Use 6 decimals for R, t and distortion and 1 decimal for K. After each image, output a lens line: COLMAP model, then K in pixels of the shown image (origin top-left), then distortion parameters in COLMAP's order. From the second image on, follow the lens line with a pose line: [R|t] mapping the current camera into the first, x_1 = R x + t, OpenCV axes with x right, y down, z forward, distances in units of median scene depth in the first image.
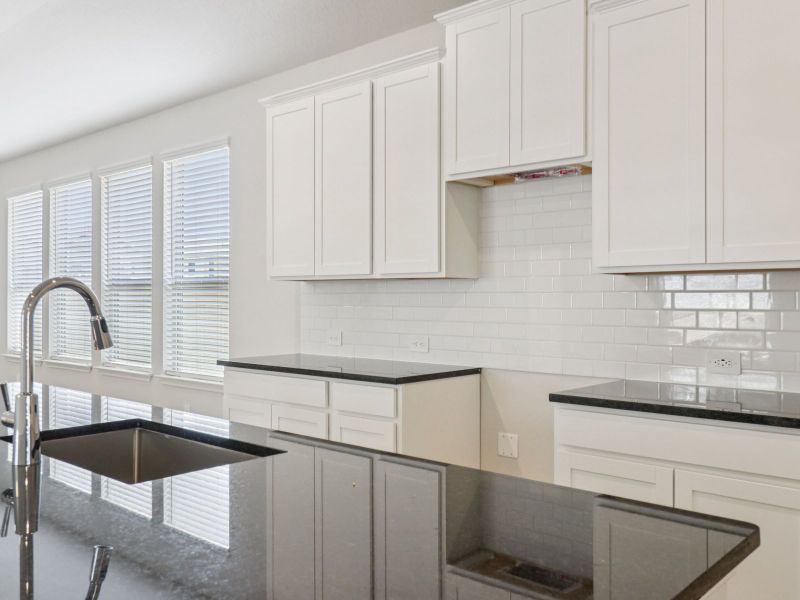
lens RADIAL K [[725.8, 0, 393.0], [0, 725.8, 300.5], [0, 0, 1]] dist [0.019988, 0.005300]
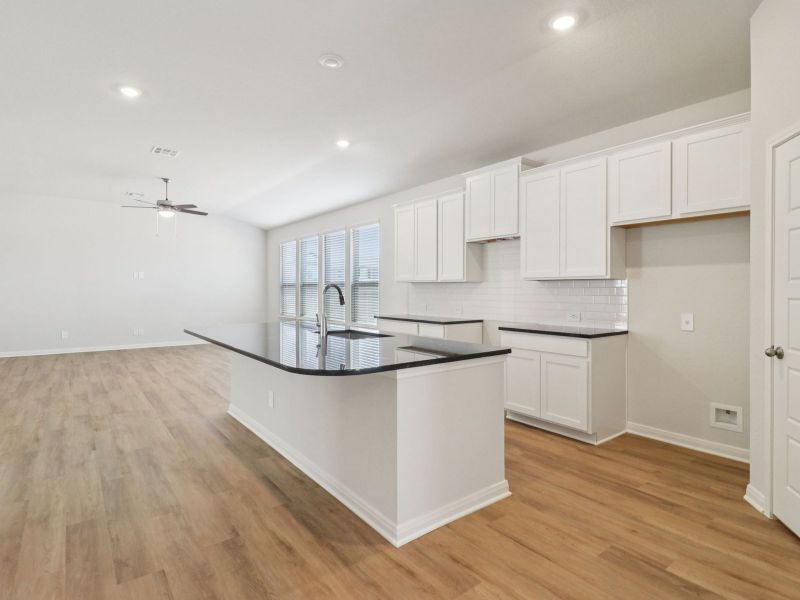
lens RADIAL K [[434.8, 0, 395.3], [0, 434.8, 294.8], [0, 0, 1]] dist [0.006358, -0.003165]
pose [[0.983058, 0.004227, -0.183248, 0.102148], [-0.002791, 0.999963, 0.008092, 0.001043], [0.183276, -0.007443, 0.983033, -0.452473]]
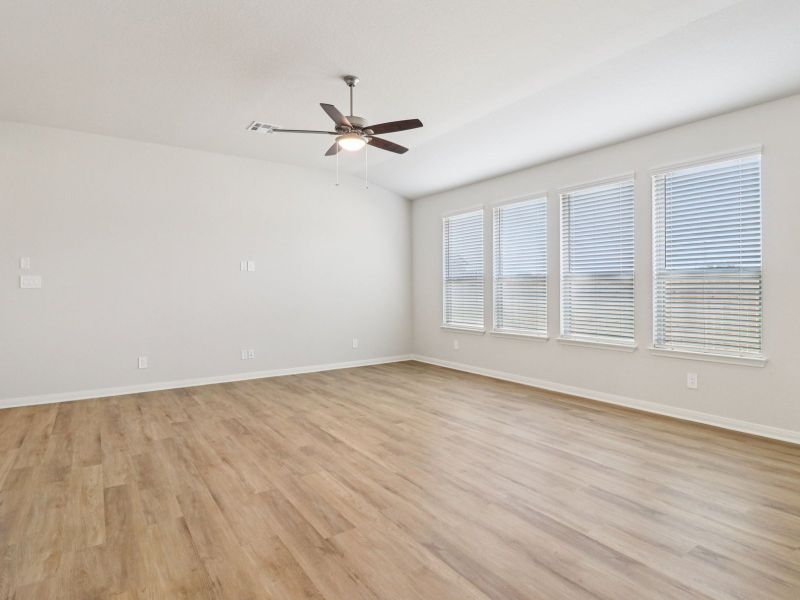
lens RADIAL K [[451.5, 0, 402.4], [0, 451.5, 295.0], [0, 0, 1]] dist [-0.001703, -0.002068]
pose [[0.974714, -0.002290, -0.223443, -0.889460], [0.004680, 0.999937, 0.010169, 0.004821], [0.223405, -0.010958, 0.974664, 0.246126]]
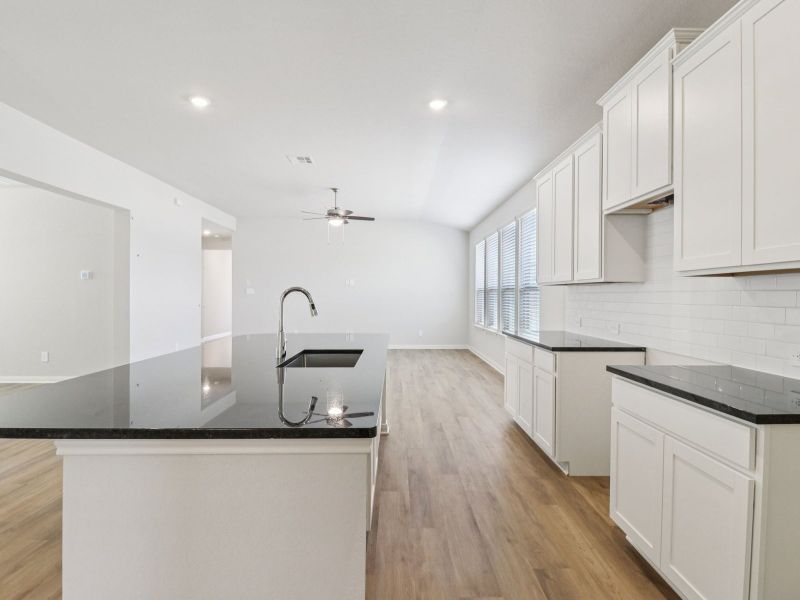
lens RADIAL K [[434.8, 0, 397.3], [0, 434.8, 301.7], [0, 0, 1]] dist [0.006358, -0.003165]
pose [[0.678907, 0.012668, -0.734115, 0.412890], [-0.005643, 0.999912, 0.012037, -0.000450], [0.734202, -0.004029, 0.678919, 0.108612]]
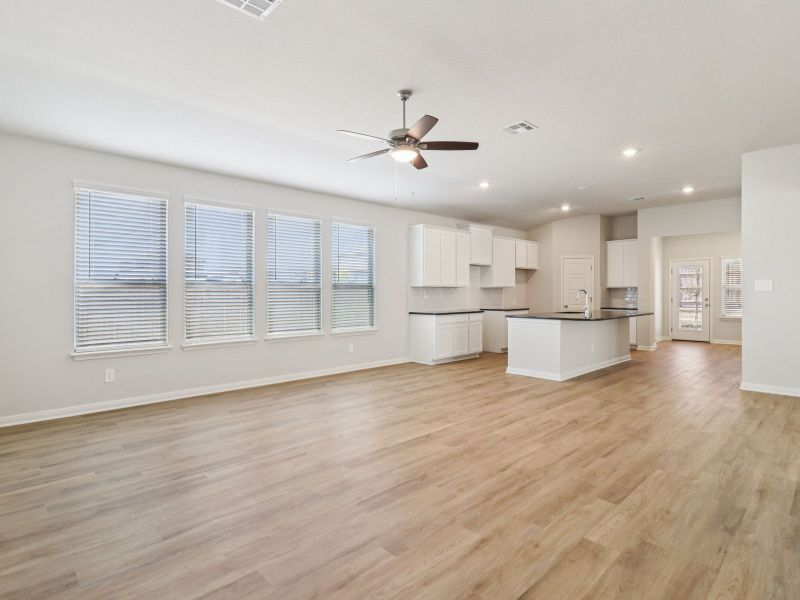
lens RADIAL K [[434.8, 0, 398.6], [0, 434.8, 296.0], [0, 0, 1]] dist [0.006358, -0.003165]
pose [[0.052216, -0.004411, 0.998626, -2.327293], [0.007795, 0.999962, 0.004010, 0.003980], [-0.998605, 0.007575, 0.052248, 1.229242]]
